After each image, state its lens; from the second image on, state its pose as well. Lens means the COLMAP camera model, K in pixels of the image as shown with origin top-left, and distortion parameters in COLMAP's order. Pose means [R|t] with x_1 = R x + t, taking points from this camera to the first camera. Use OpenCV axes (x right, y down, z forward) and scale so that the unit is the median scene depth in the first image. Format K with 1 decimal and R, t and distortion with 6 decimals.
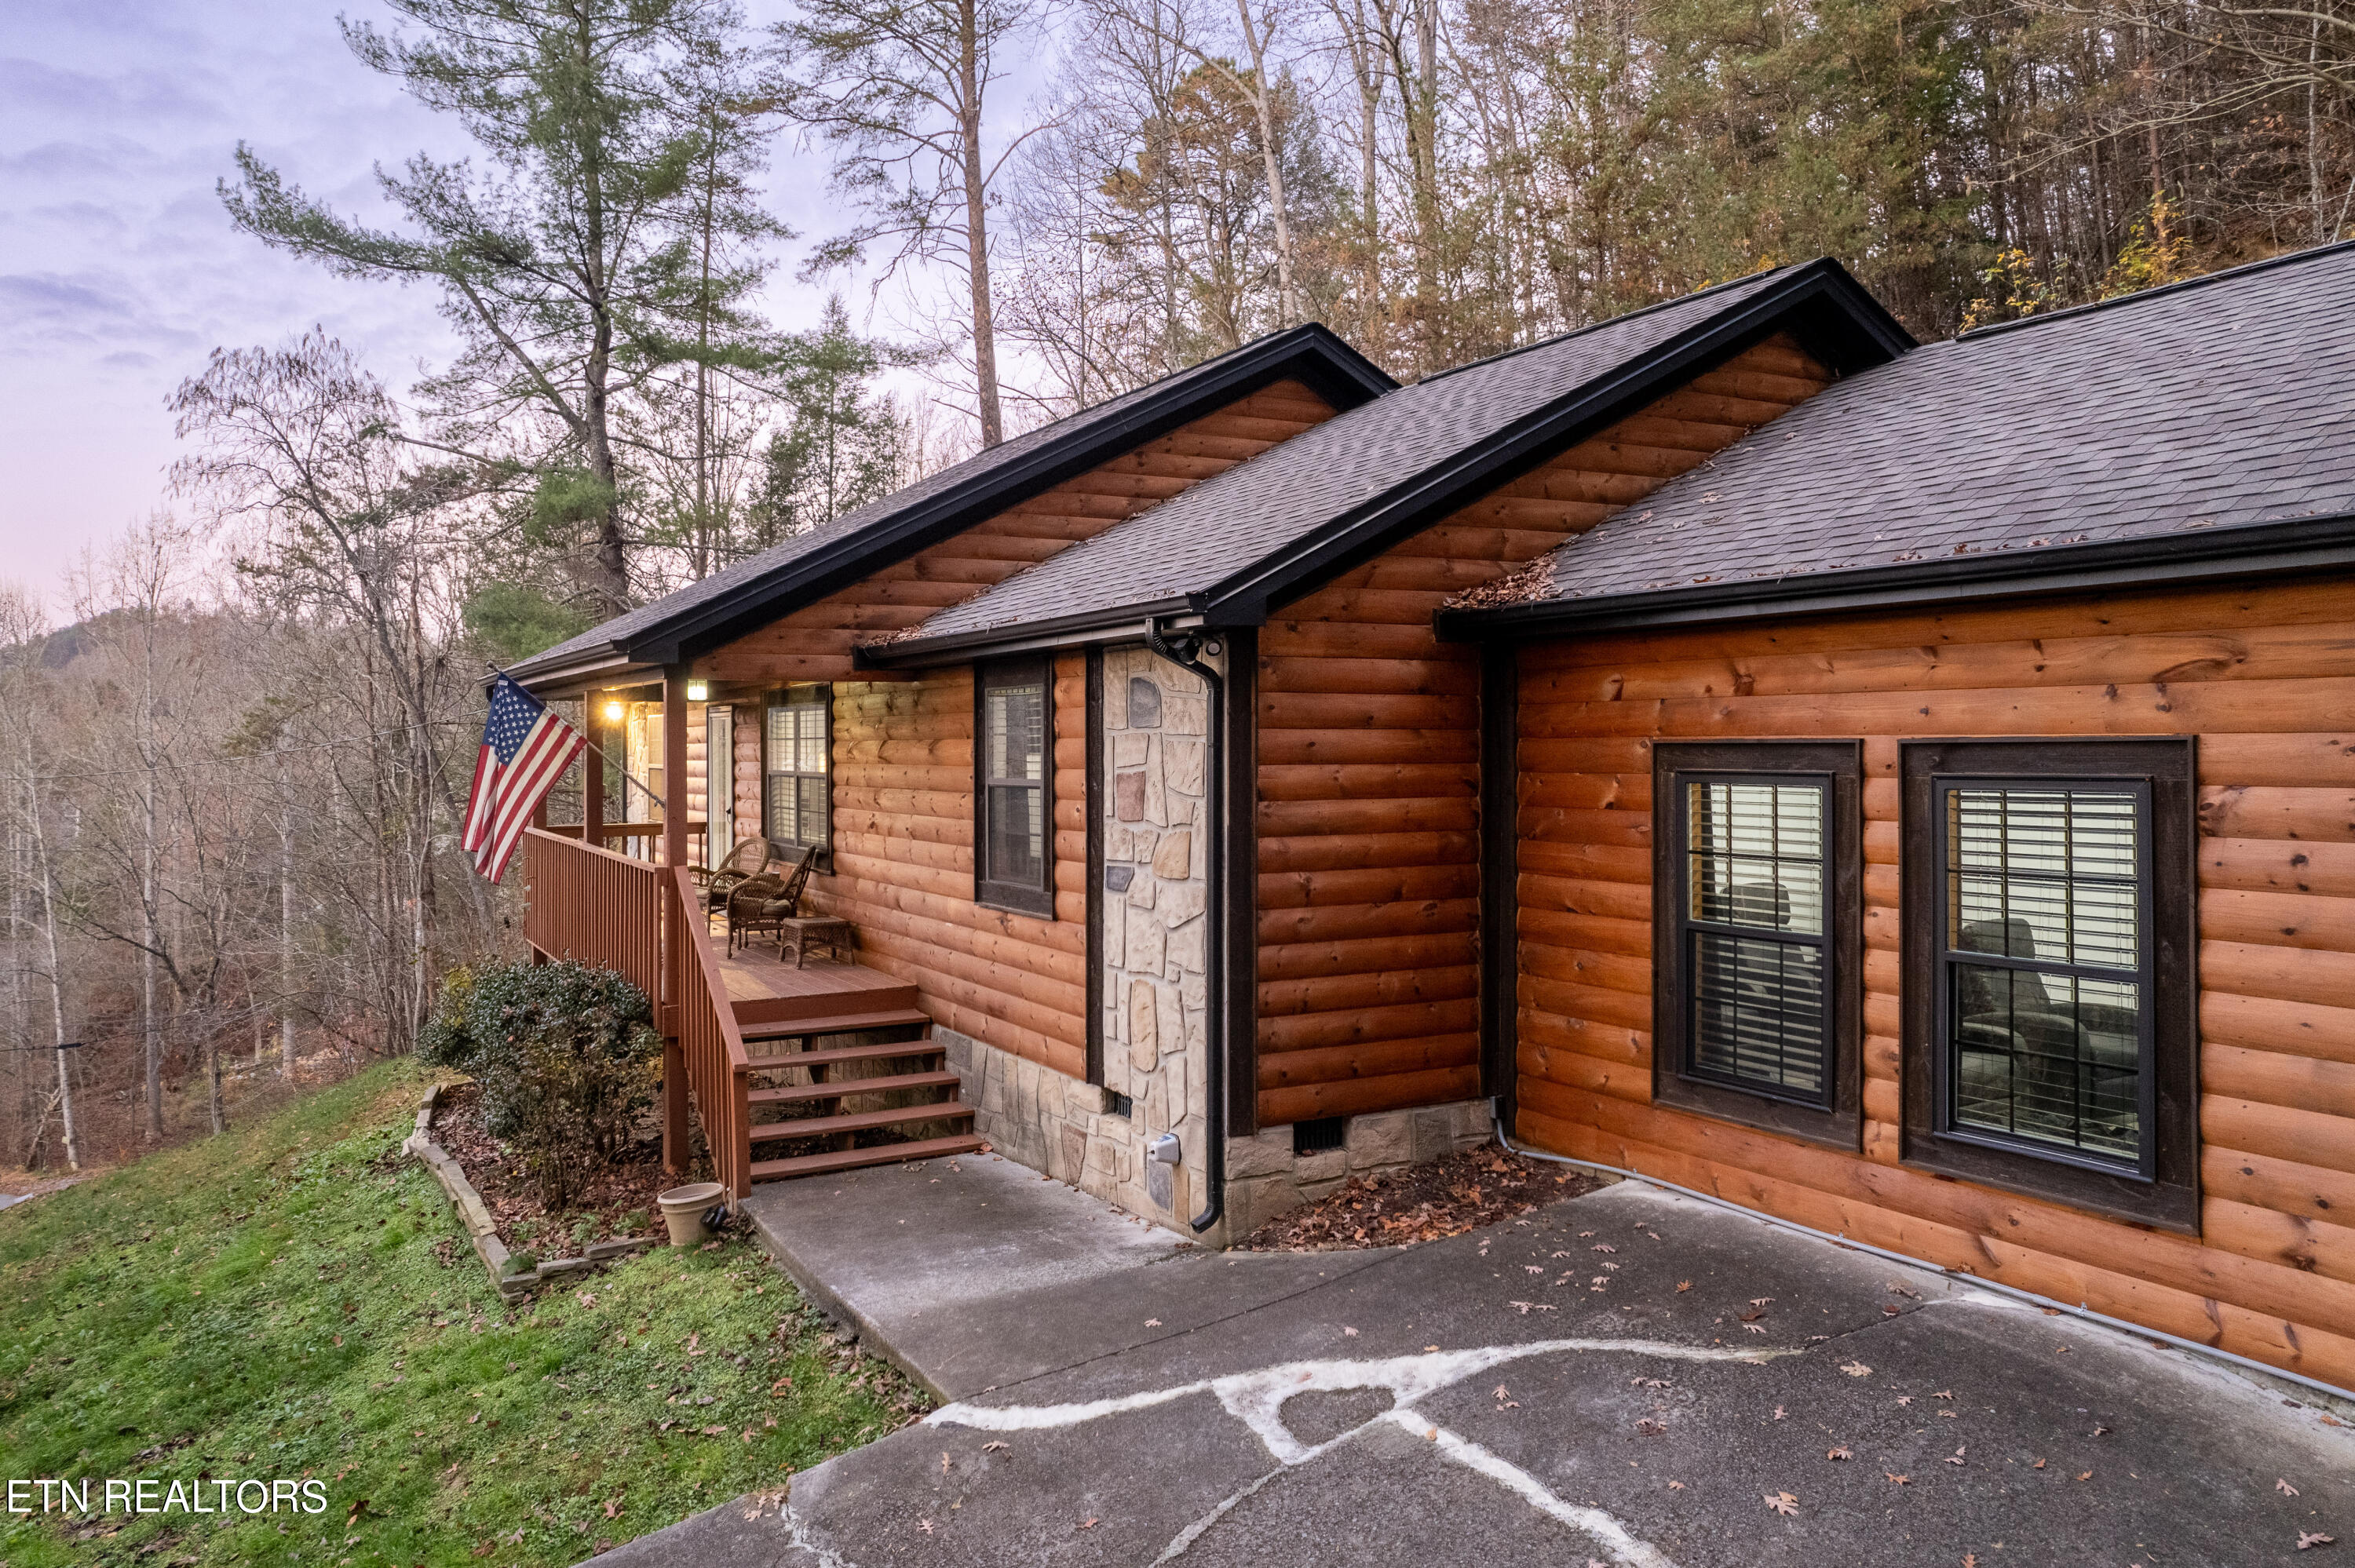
lens RADIAL K [[1596.4, 0, 1147.8], [0, 1596.4, 735.3], [0, 0, 1]] dist [-0.085966, 0.075781]
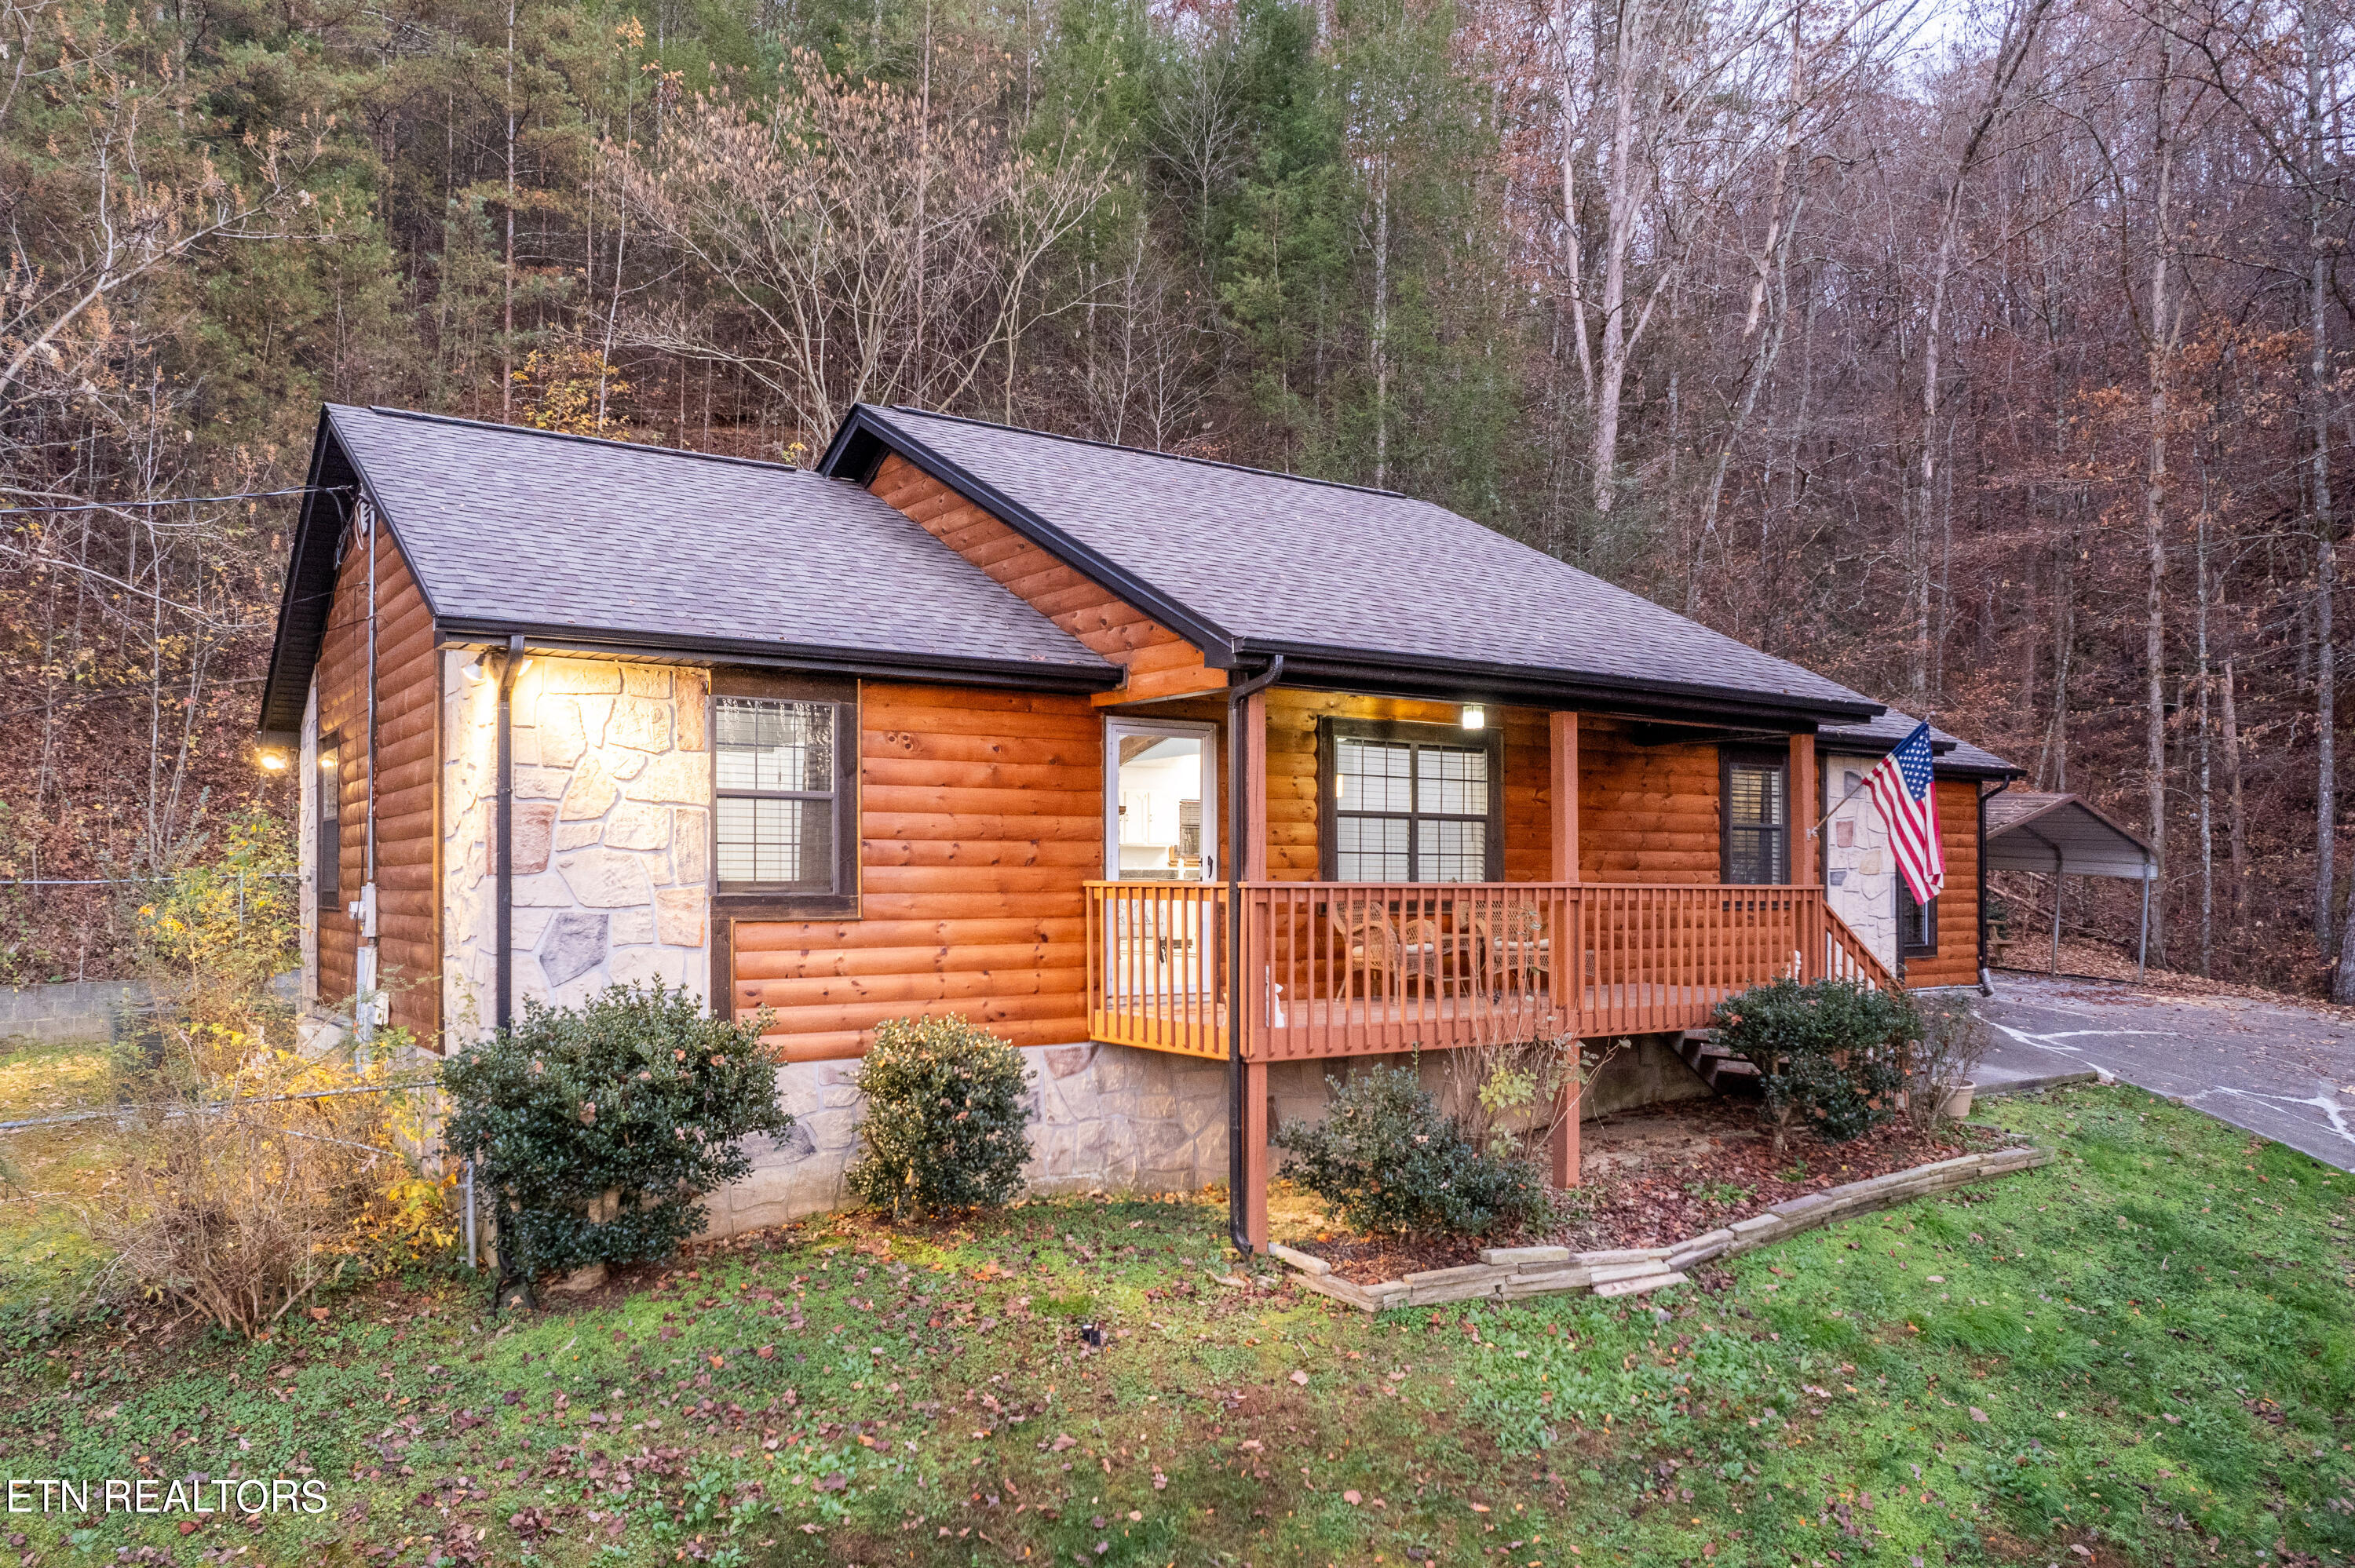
lens RADIAL K [[1657.6, 0, 1144.5], [0, 1657.6, 856.2], [0, 0, 1]] dist [-0.076413, 0.057754]
pose [[-0.065094, 0.014591, 0.997772, -2.091843], [-0.010561, 0.999827, -0.015310, 0.114750], [-0.997823, -0.011534, -0.064929, 2.160013]]
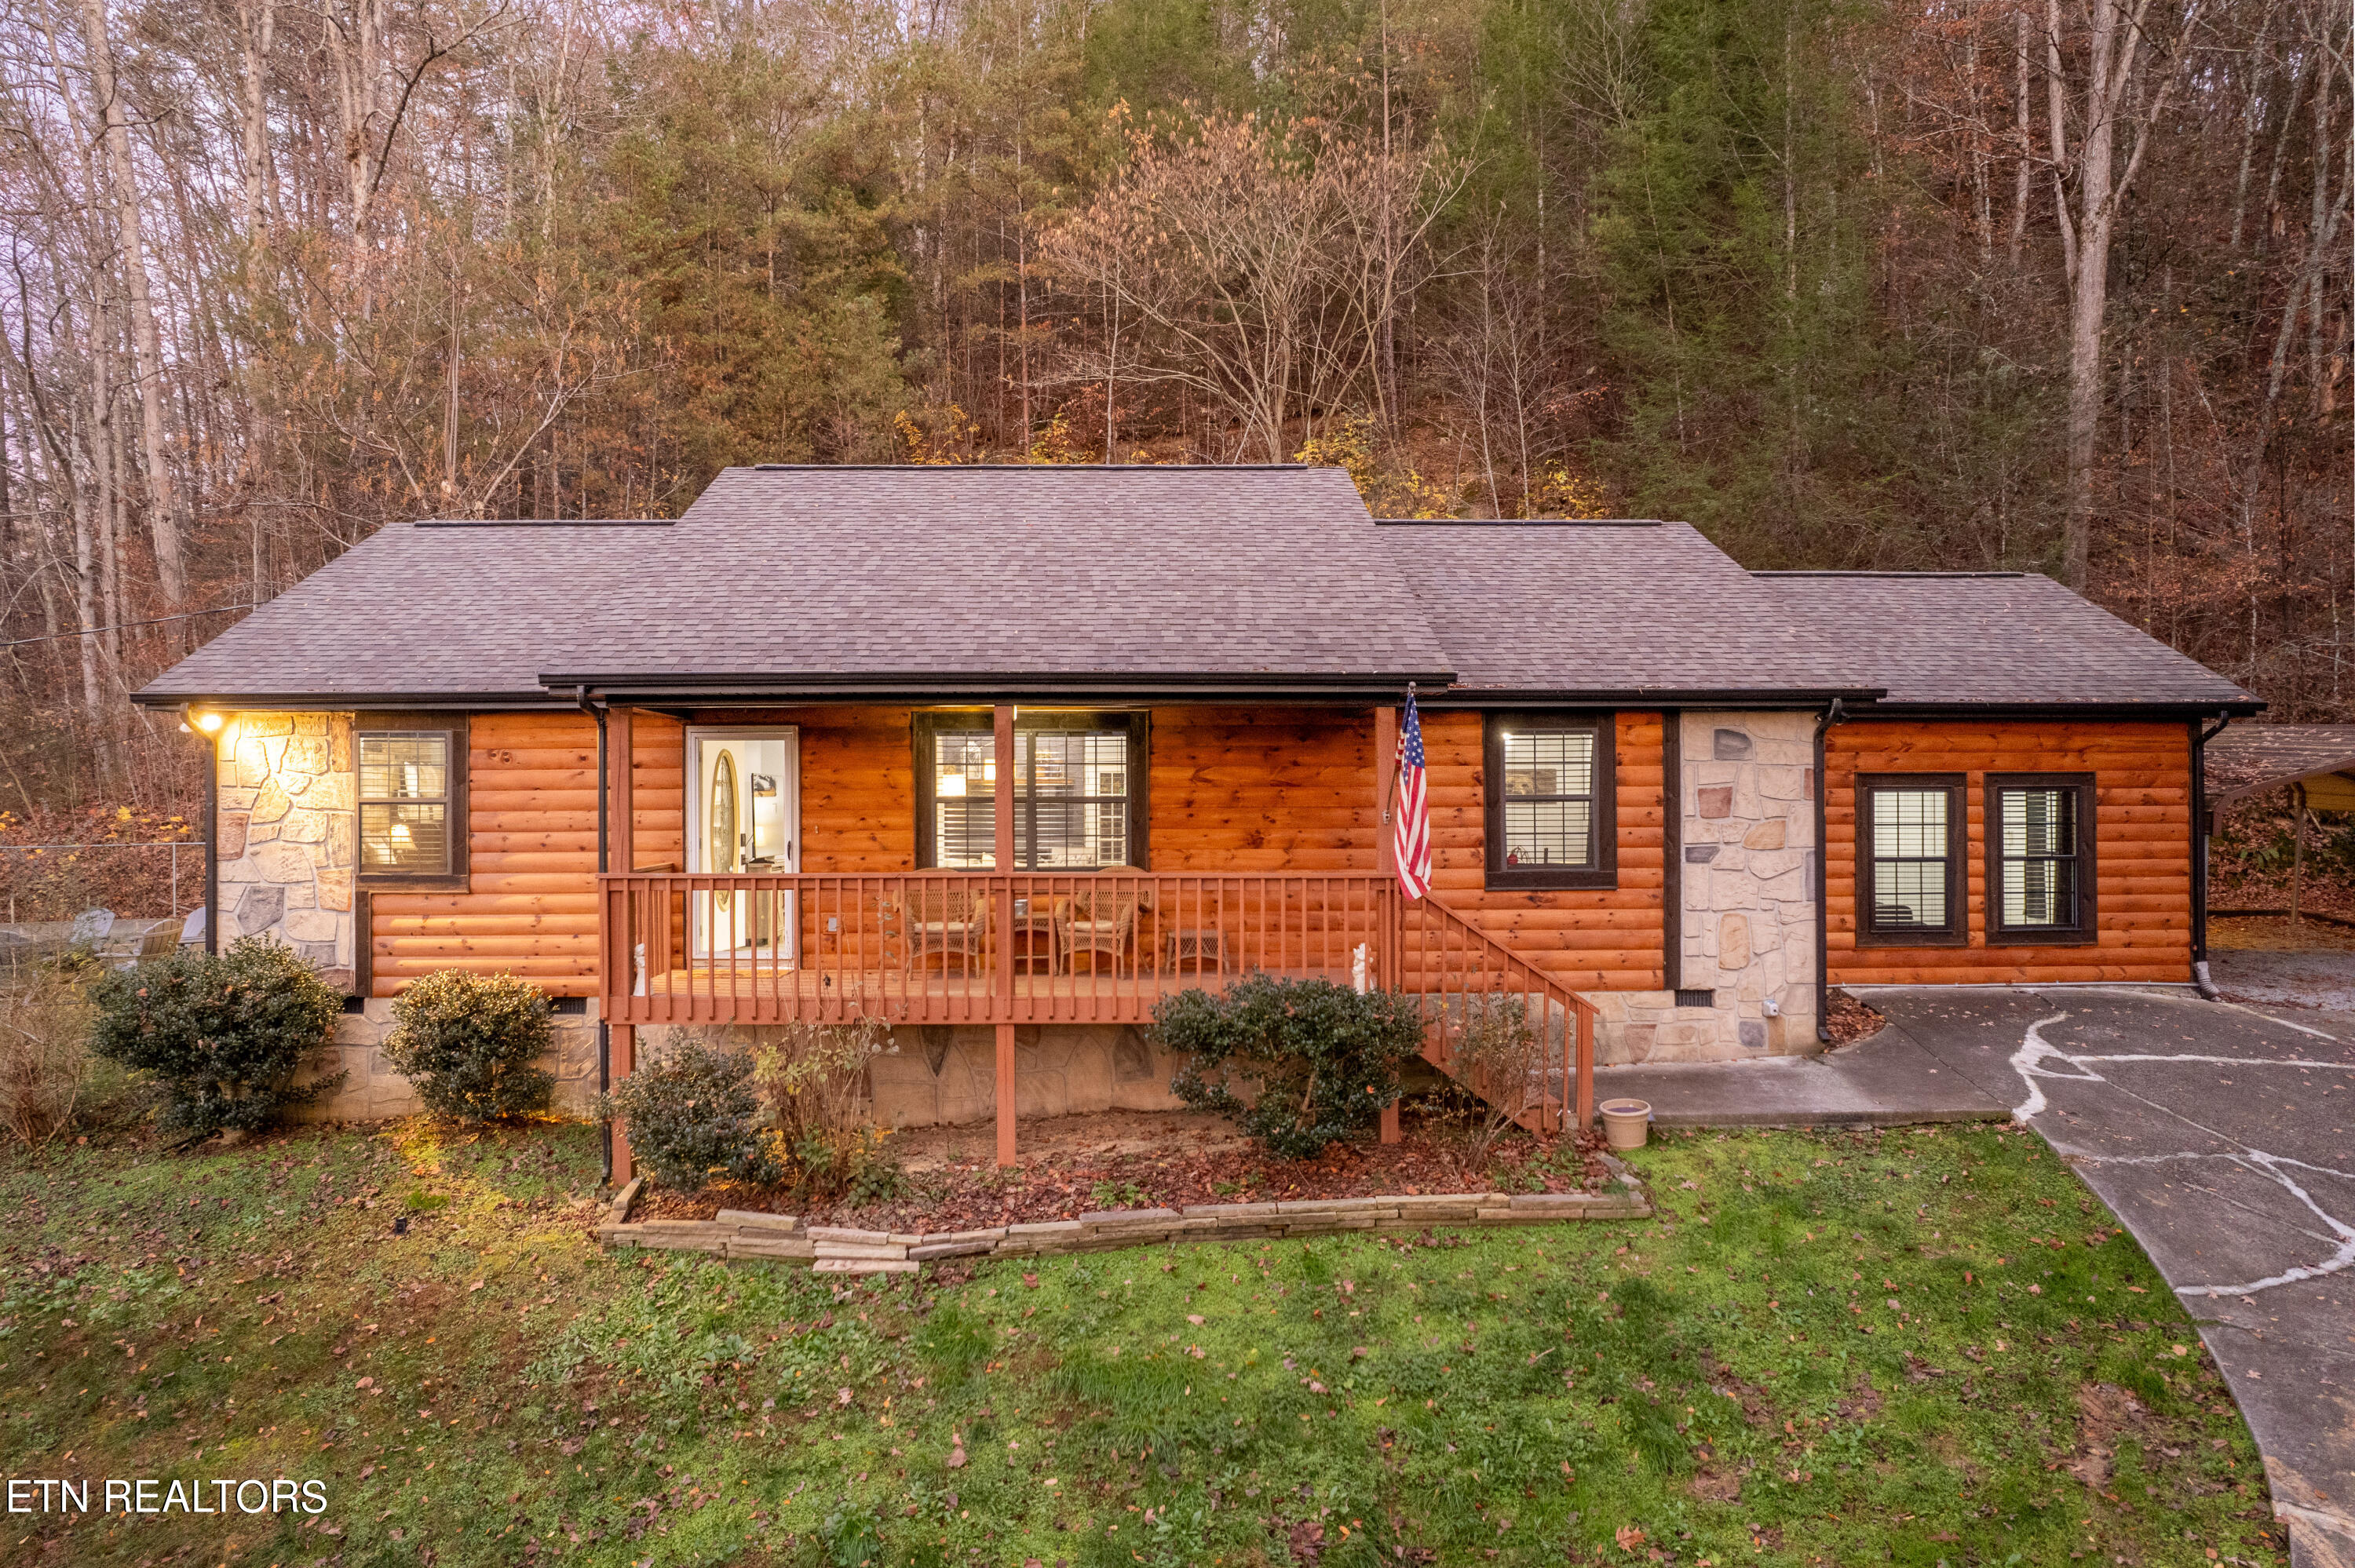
lens RADIAL K [[1511.9, 0, 1146.8], [0, 1511.9, 790.8], [0, 0, 1]] dist [-0.073570, 0.059809]
pose [[0.479597, 0.006234, 0.877467, -1.789438], [-0.004424, 0.999979, -0.004686, 0.040442], [-0.877478, -0.001635, 0.479614, 0.859603]]
